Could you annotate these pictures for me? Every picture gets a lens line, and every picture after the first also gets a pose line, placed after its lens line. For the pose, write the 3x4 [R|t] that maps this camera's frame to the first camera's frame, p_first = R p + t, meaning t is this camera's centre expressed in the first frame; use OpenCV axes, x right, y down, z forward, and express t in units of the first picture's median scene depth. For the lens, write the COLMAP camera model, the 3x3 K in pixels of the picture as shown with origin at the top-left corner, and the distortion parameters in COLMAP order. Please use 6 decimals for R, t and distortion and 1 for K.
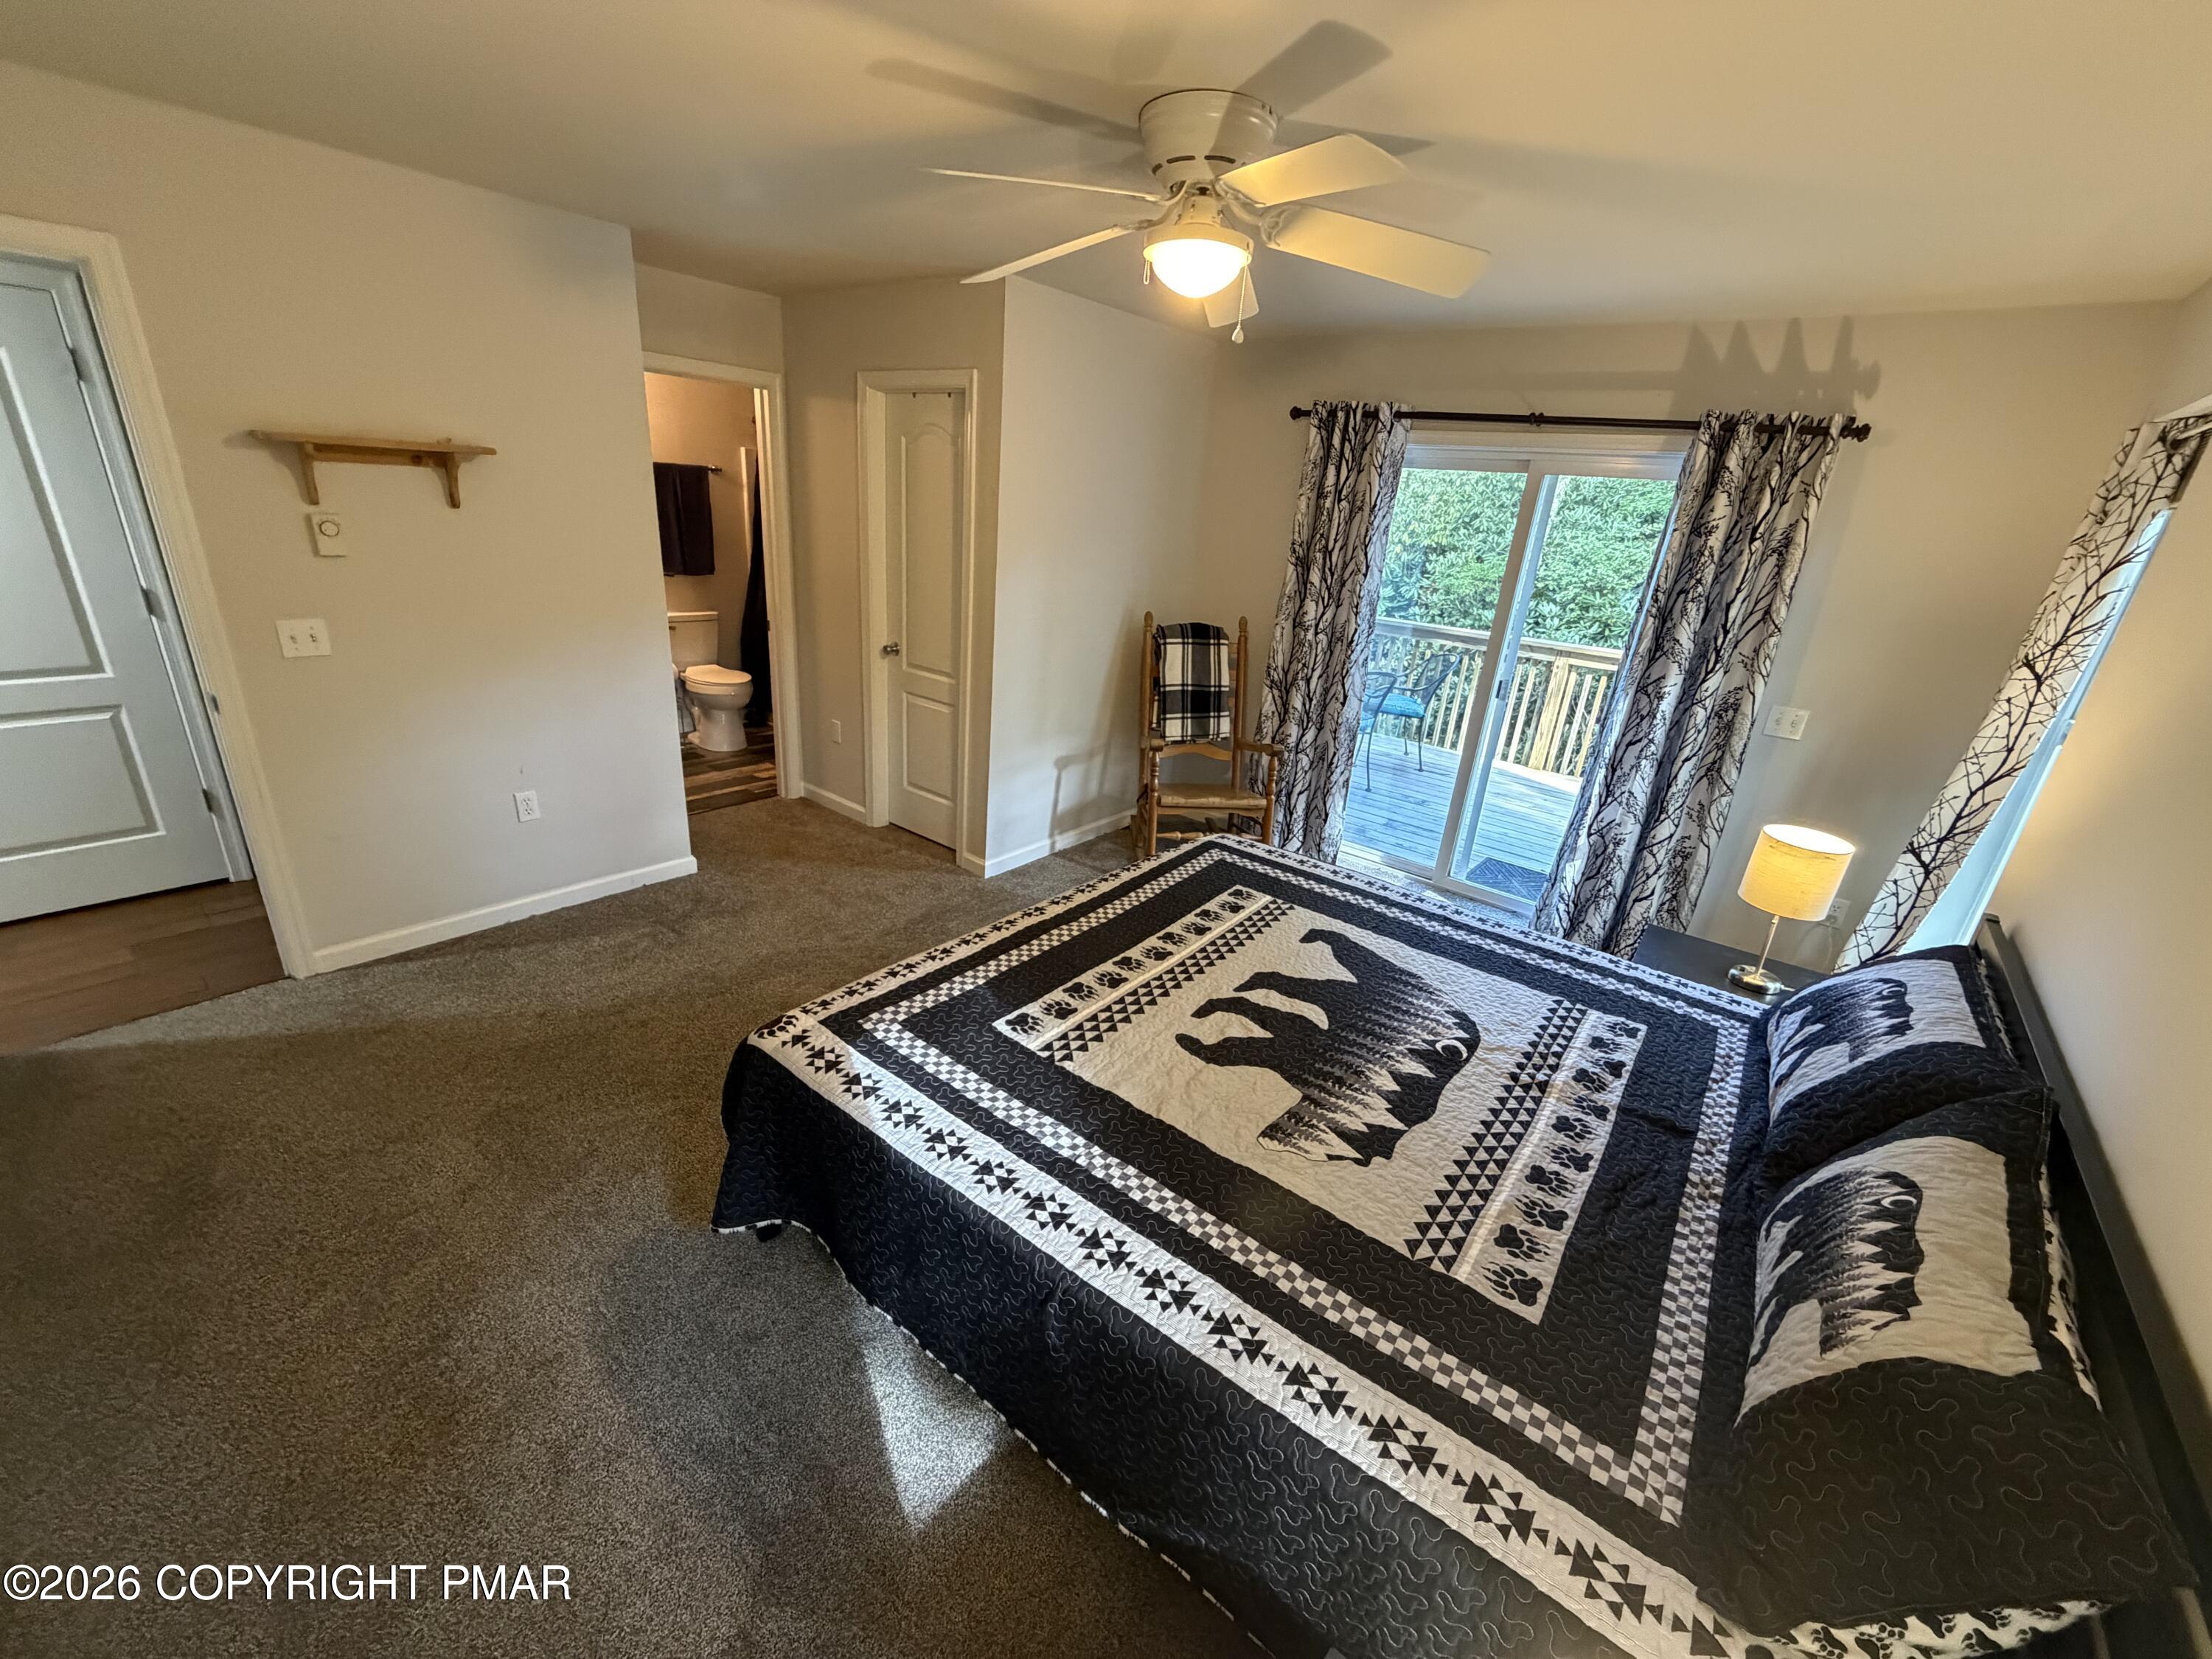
lens RADIAL K [[879.1, 0, 1098.0], [0, 879.1, 831.2], [0, 0, 1]] dist [-0.000300, -0.000184]
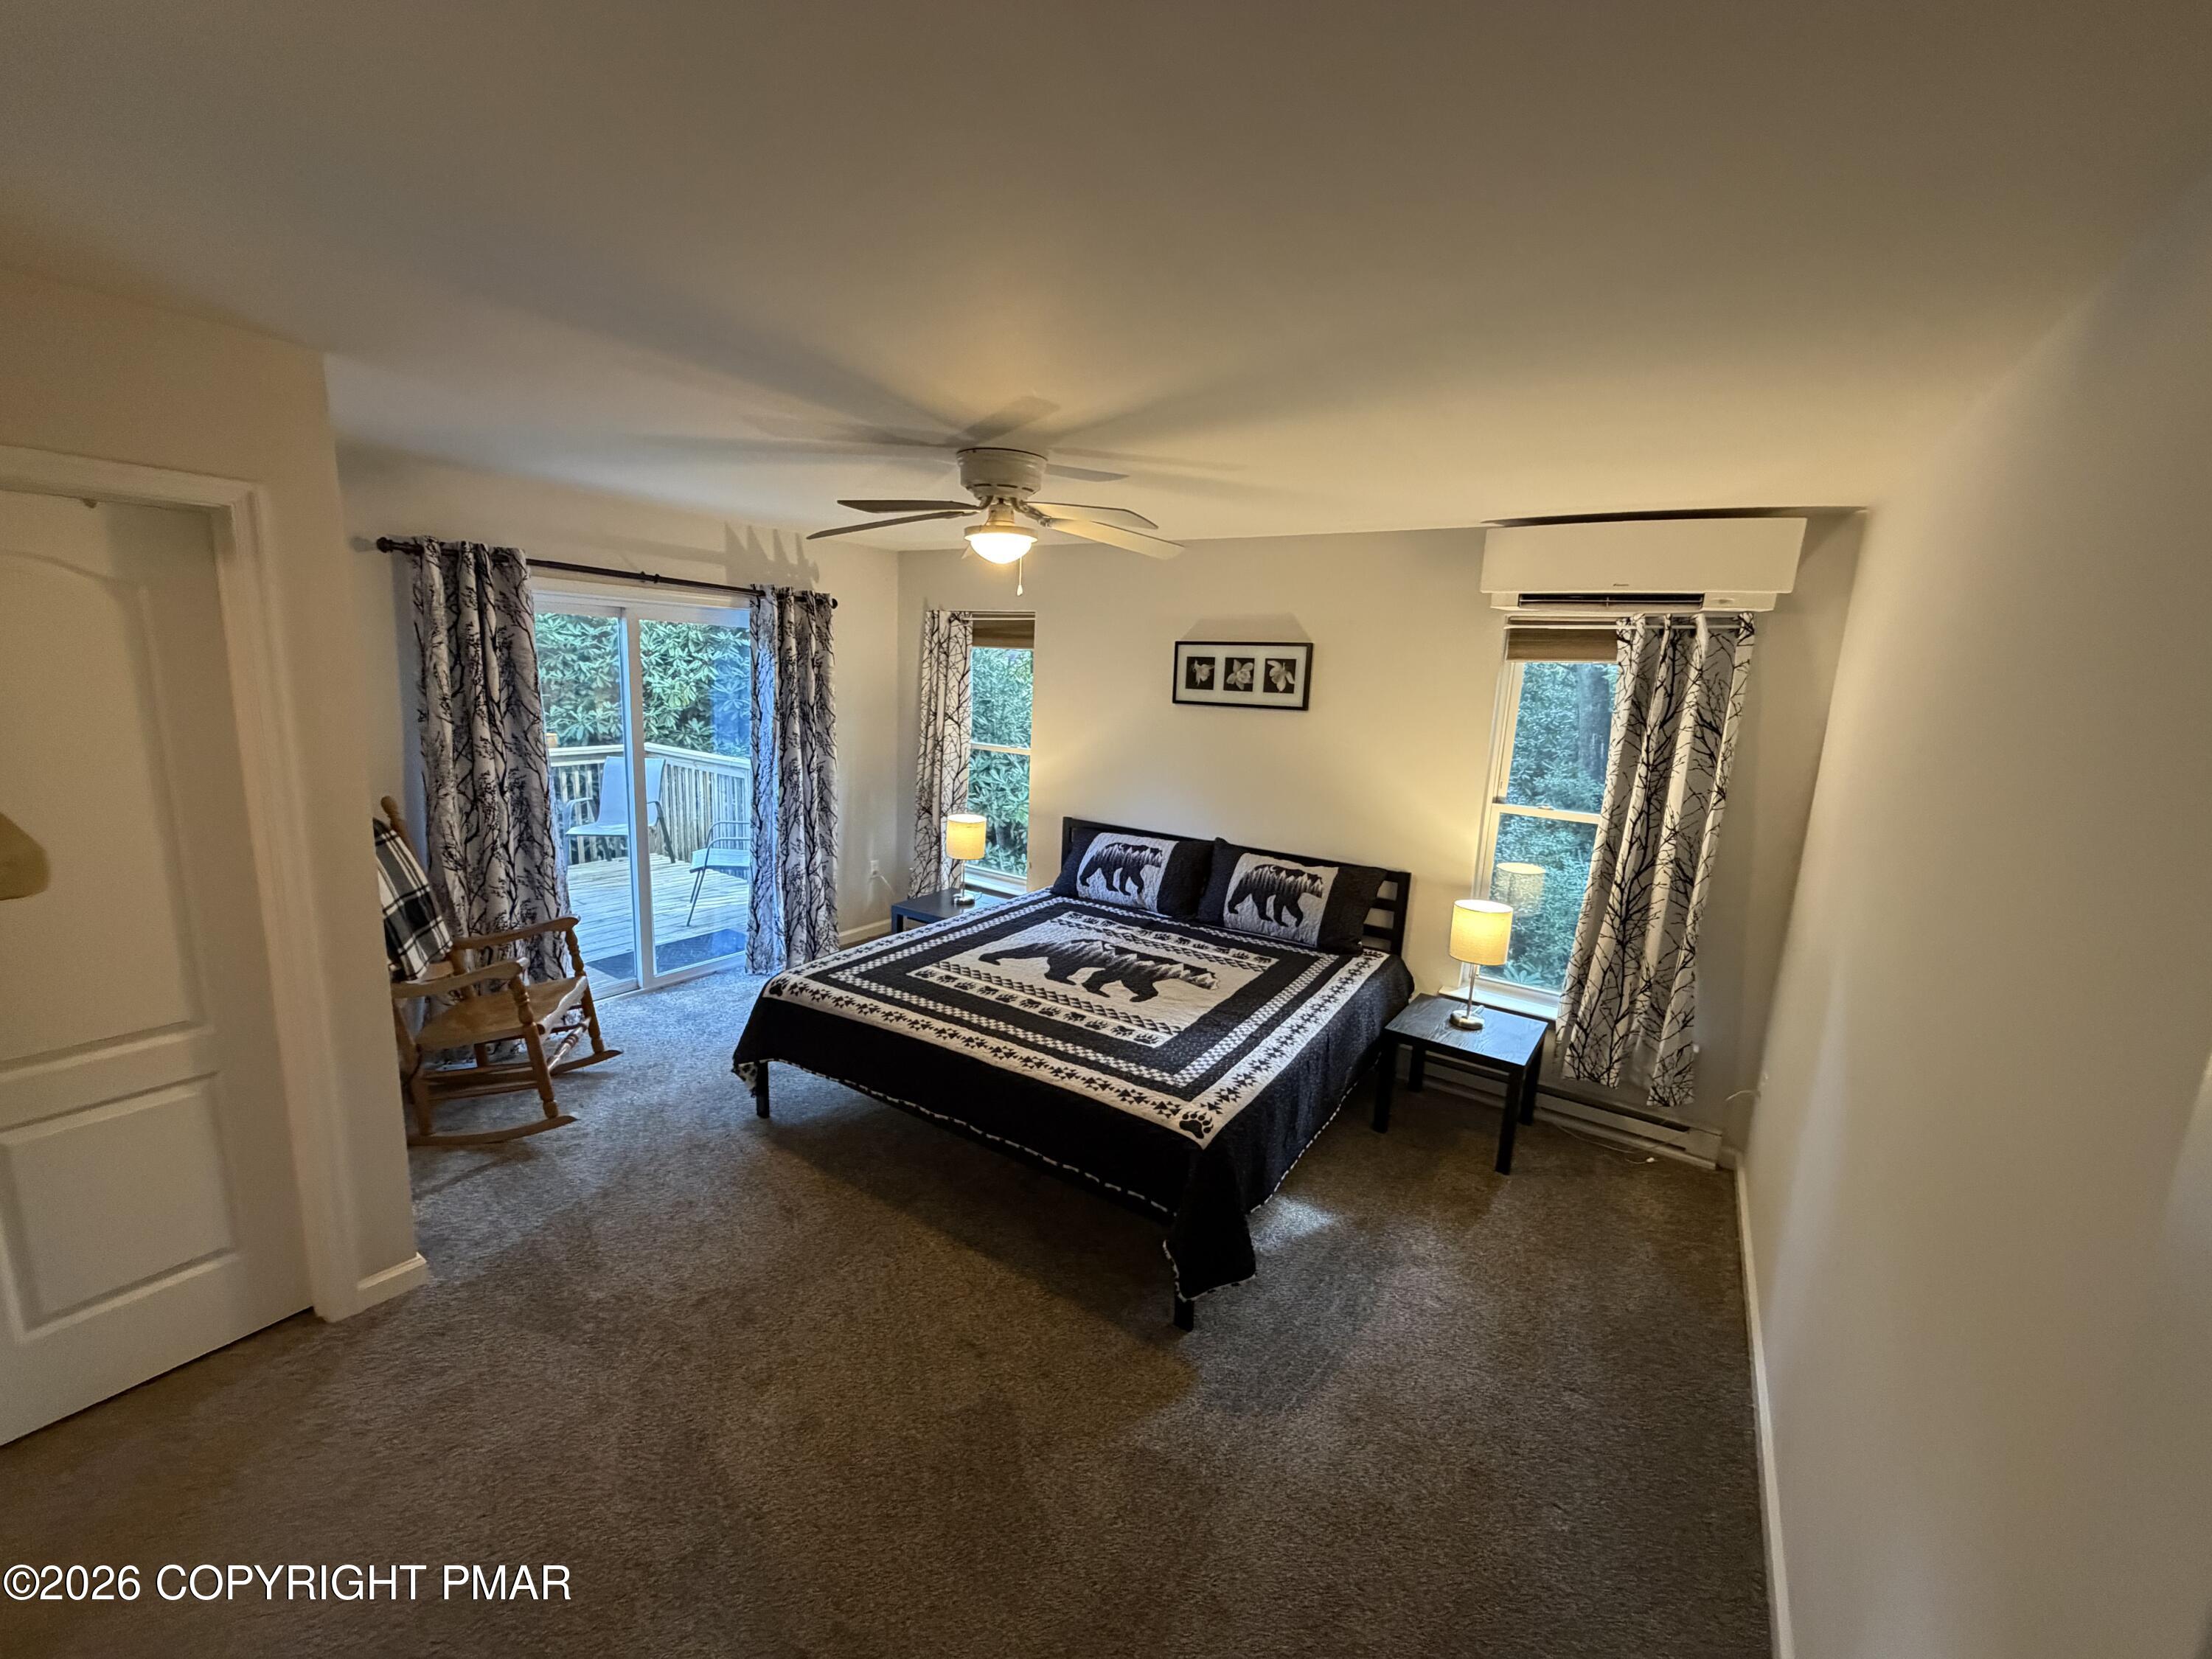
lens RADIAL K [[879.1, 0, 1098.0], [0, 879.1, 831.2], [0, 0, 1]] dist [-0.000300, -0.000184]
pose [[-0.095188, -0.261676, 0.960450, -1.405831], [0.304849, 0.910813, 0.278365, -0.539117], [-0.947632, 0.319290, -0.006926, 0.968976]]
